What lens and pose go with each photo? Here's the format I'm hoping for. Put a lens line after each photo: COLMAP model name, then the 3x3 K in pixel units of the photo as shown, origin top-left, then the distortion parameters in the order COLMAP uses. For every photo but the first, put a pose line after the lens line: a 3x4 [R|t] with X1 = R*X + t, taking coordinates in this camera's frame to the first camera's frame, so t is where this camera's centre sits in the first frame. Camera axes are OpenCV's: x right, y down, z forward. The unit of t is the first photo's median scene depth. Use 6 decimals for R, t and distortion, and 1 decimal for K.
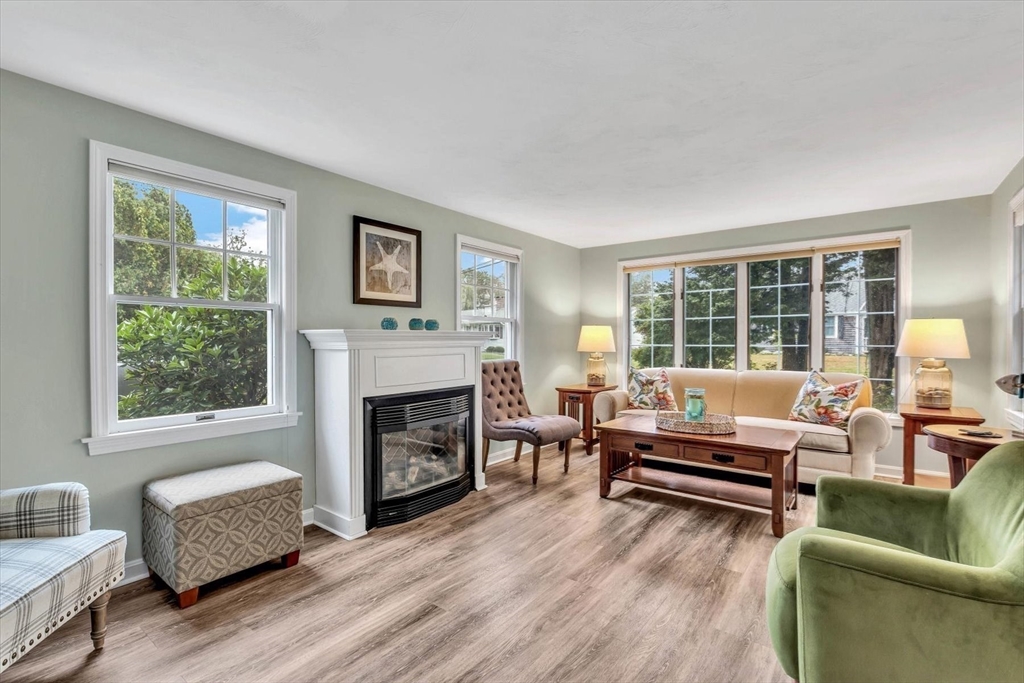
lens RADIAL K [[477.8, 0, 513.0], [0, 477.8, 343.2], [0, 0, 1]] dist [-0.004937, -0.001218]
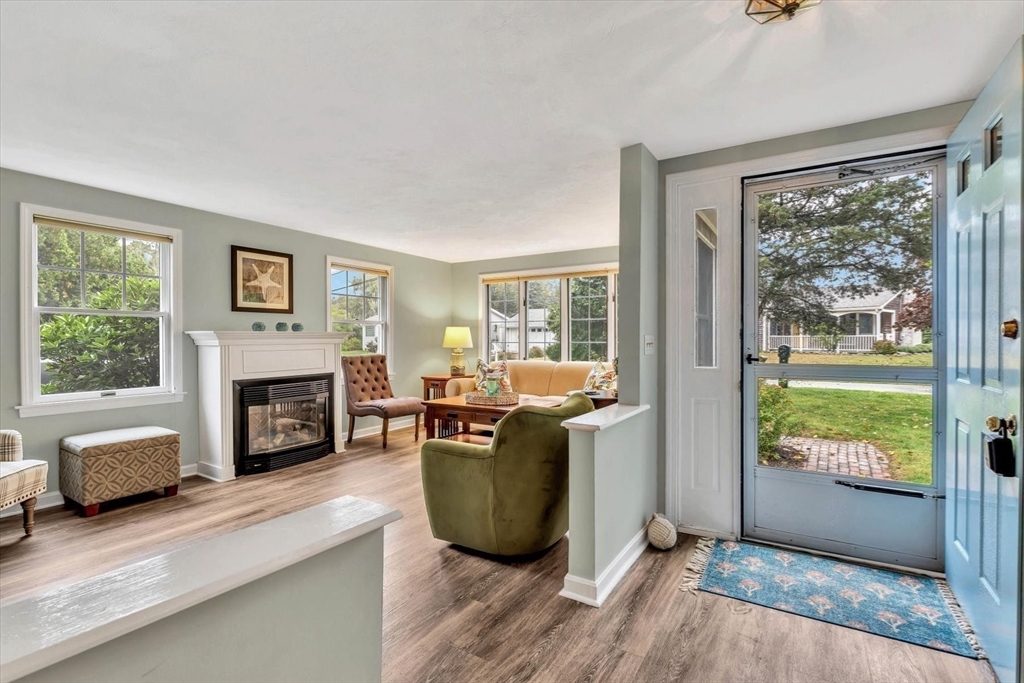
lens RADIAL K [[480.3, 0, 515.6], [0, 480.3, 340.9], [0, 0, 1]] dist [-0.005087, -0.001328]
pose [[0.995226, -0.001861, 0.097575, 0.331972], [0.001965, 0.999998, -0.000970, 0.002424], [-0.097573, 0.001157, 0.995228, -0.417689]]
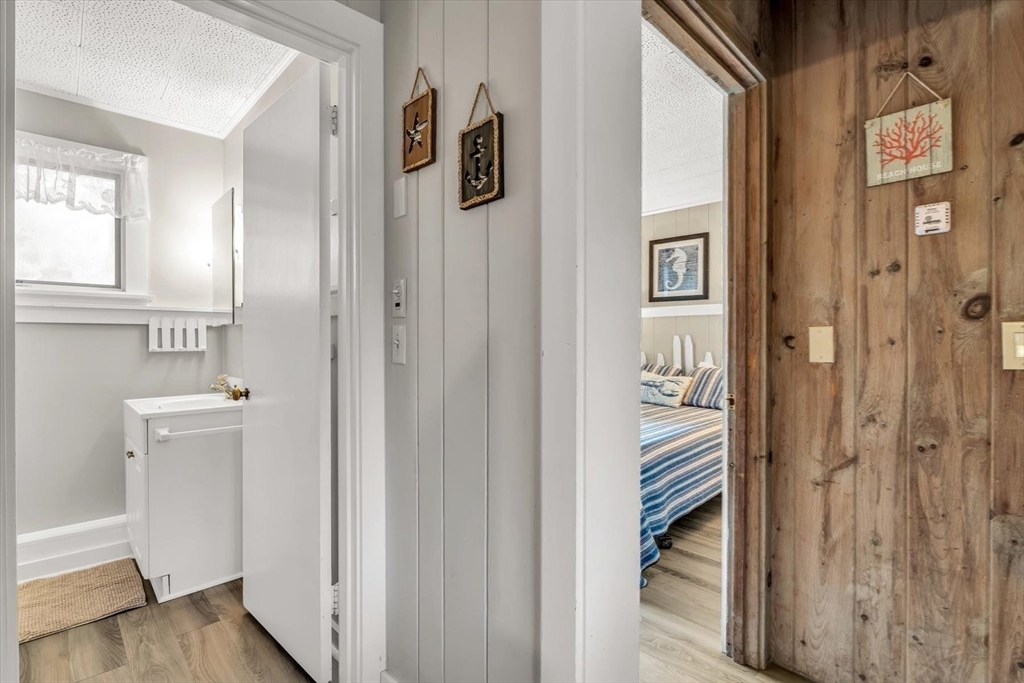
lens RADIAL K [[477.8, 0, 513.0], [0, 477.8, 343.2], [0, 0, 1]] dist [-0.004937, -0.001218]
pose [[-0.132864, 0.010776, -0.991076, 1.189560], [-0.008374, 0.999893, 0.011994, 0.027738], [0.991099, 0.009893, -0.132760, 0.806985]]
